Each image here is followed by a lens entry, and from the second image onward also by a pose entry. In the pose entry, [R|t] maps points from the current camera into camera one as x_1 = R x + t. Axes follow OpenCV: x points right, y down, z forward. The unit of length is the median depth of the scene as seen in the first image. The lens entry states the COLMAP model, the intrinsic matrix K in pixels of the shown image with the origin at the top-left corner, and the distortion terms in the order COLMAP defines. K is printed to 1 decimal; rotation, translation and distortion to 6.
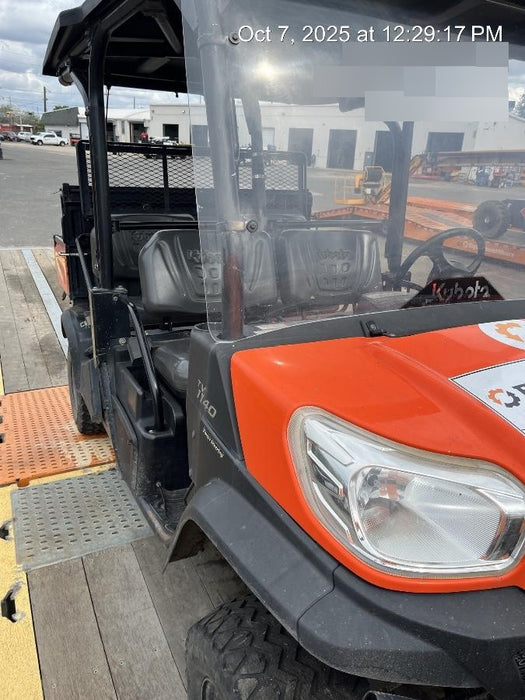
lens RADIAL K [[535.8, 0, 262.5], [0, 535.8, 350.0], [0, 0, 1]] dist [0.075627, -0.001087]
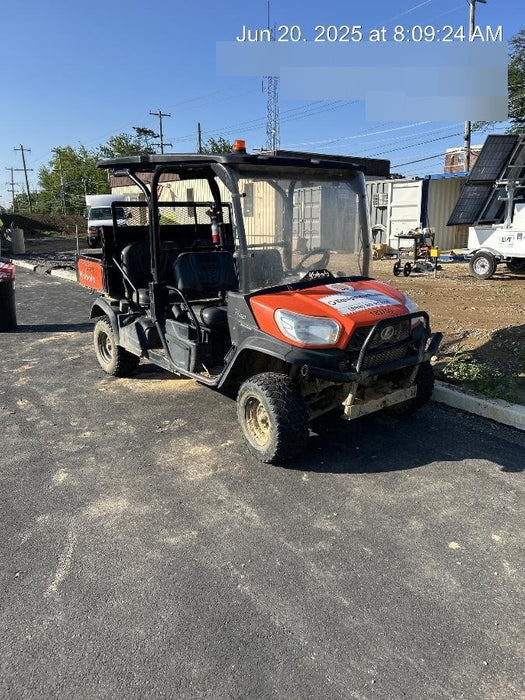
lens RADIAL K [[535.8, 0, 262.5], [0, 535.8, 350.0], [0, 0, 1]] dist [0.075627, -0.001087]
pose [[0.970741, -0.077697, 0.227210, -0.561875], [0.076836, 0.996964, 0.012648, 0.217304], [-0.227503, 0.005180, 0.973764, -1.583980]]
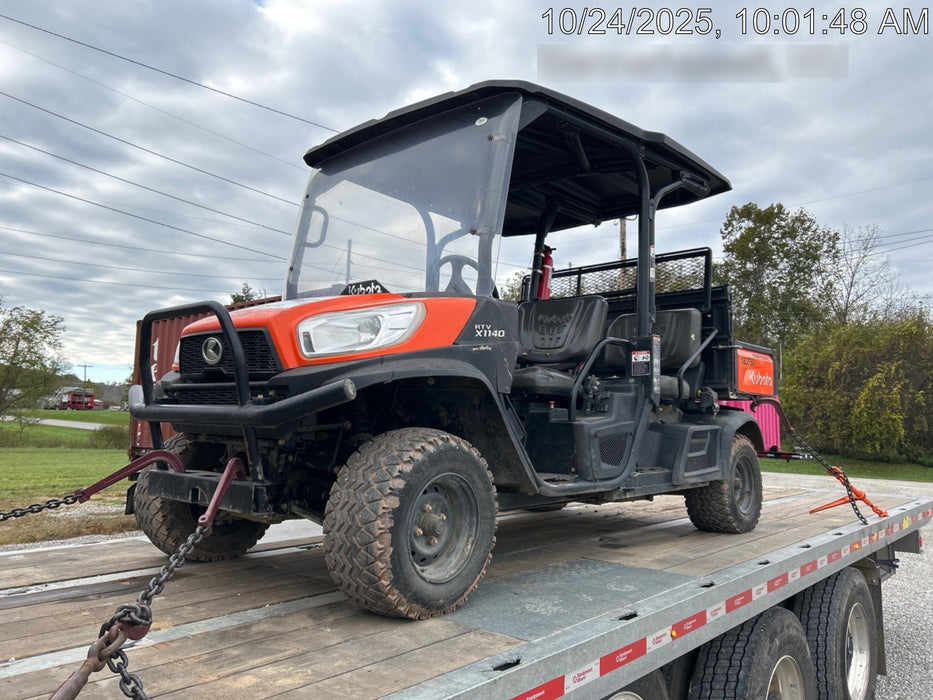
lens RADIAL K [[714.2, 0, 466.5], [0, 714.2, 350.0], [0, 0, 1]] dist [0.075627, -0.001087]
pose [[0.359385, -0.109204, -0.926778, 2.340738], [-0.270573, 0.938274, -0.215481, 0.414531], [0.893103, 0.328202, 0.307654, 0.676554]]
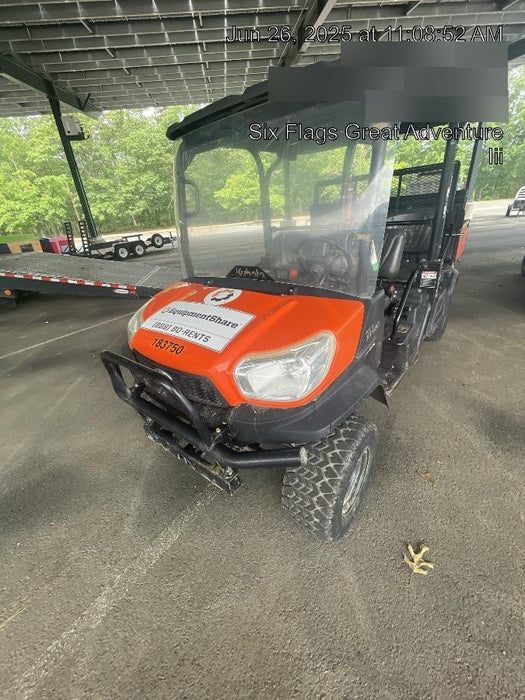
lens RADIAL K [[285.3, 0, 262.5], [0, 285.3, 350.0], [0, 0, 1]] dist [0.010322, -0.000034]
pose [[0.424113, 0.348659, -0.835802, 1.374381], [-0.143782, 0.937135, 0.317970, -0.184062], [0.894122, -0.014682, 0.447582, 0.547503]]
